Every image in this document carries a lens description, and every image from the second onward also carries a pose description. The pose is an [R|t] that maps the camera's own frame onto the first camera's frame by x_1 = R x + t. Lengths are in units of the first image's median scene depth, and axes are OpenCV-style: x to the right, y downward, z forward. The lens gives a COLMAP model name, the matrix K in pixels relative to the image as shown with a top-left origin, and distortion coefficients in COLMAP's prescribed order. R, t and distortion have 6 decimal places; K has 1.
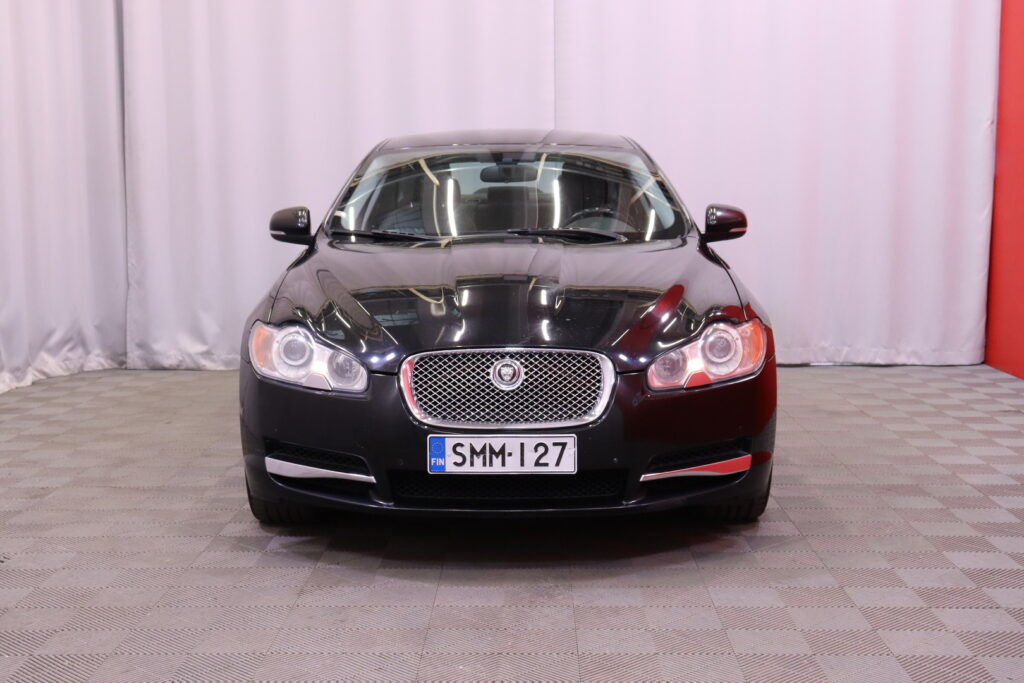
lens RADIAL K [[1435.2, 0, 514.5], [0, 1435.2, 339.9], [0, 0, 1]] dist [-0.020331, 0.000000]
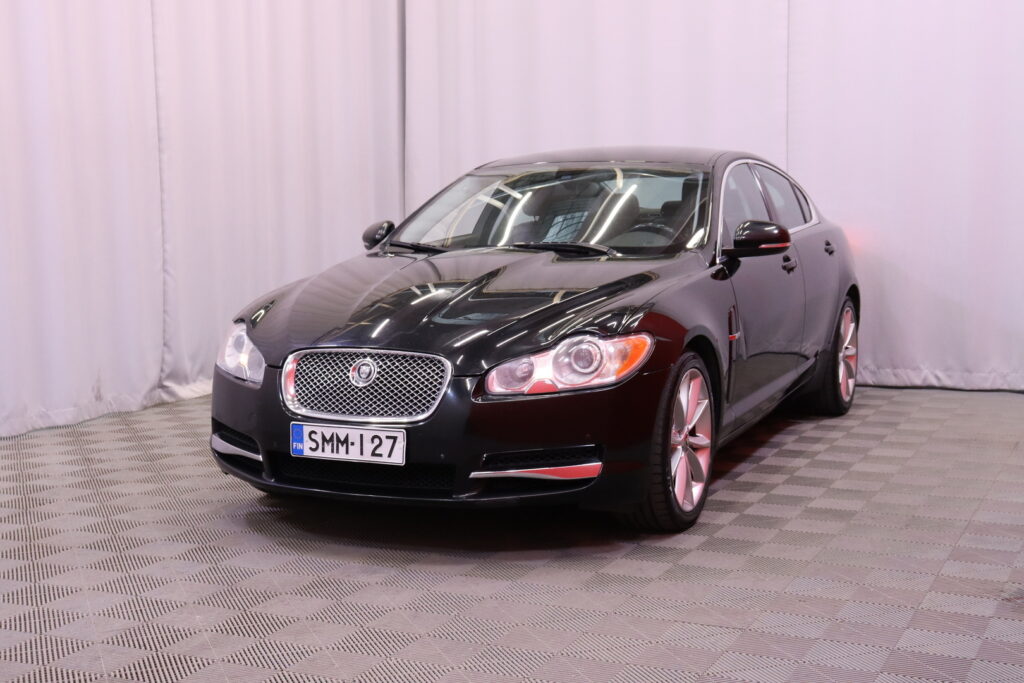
lens RADIAL K [[1435.2, 0, 514.5], [0, 1435.2, 345.8], [0, 0, 1]] dist [-0.020331, 0.000000]
pose [[0.916972, 0.041985, -0.396735, 0.550751], [-0.043717, 0.999033, 0.004681, -0.007285], [0.396548, 0.013052, 0.917921, 0.022180]]
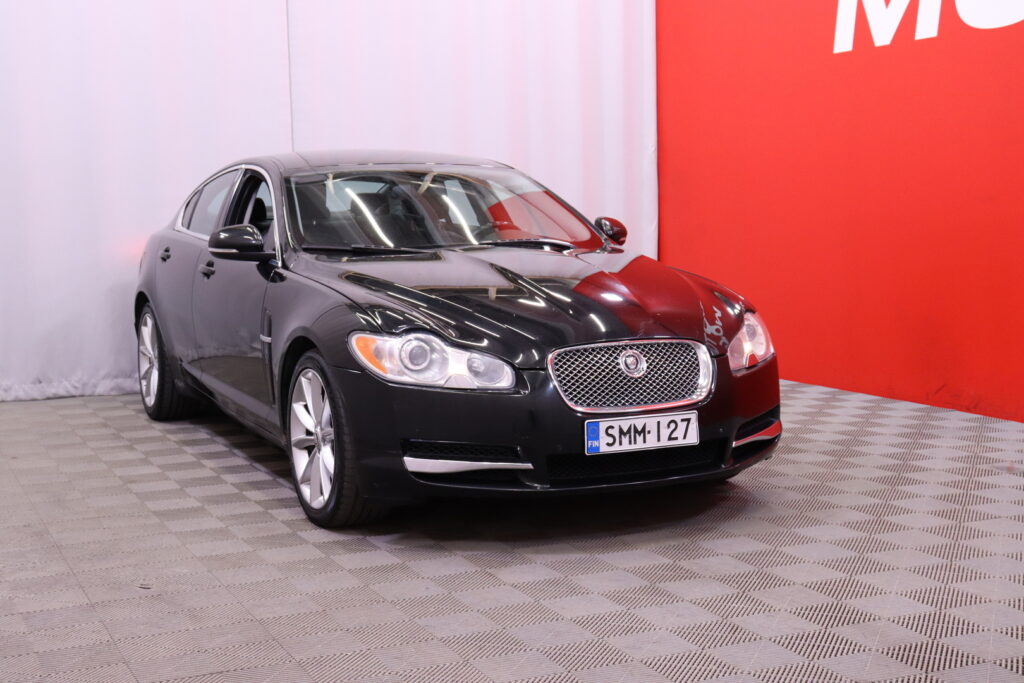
lens RADIAL K [[1435.2, 0, 518.7], [0, 1435.2, 353.4], [0, 0, 1]] dist [-0.020331, 0.000000]
pose [[0.897198, -0.054634, 0.438236, -0.594814], [0.057356, 0.998329, 0.007034, 0.002619], [-0.437888, 0.018825, 0.898832, 0.010724]]
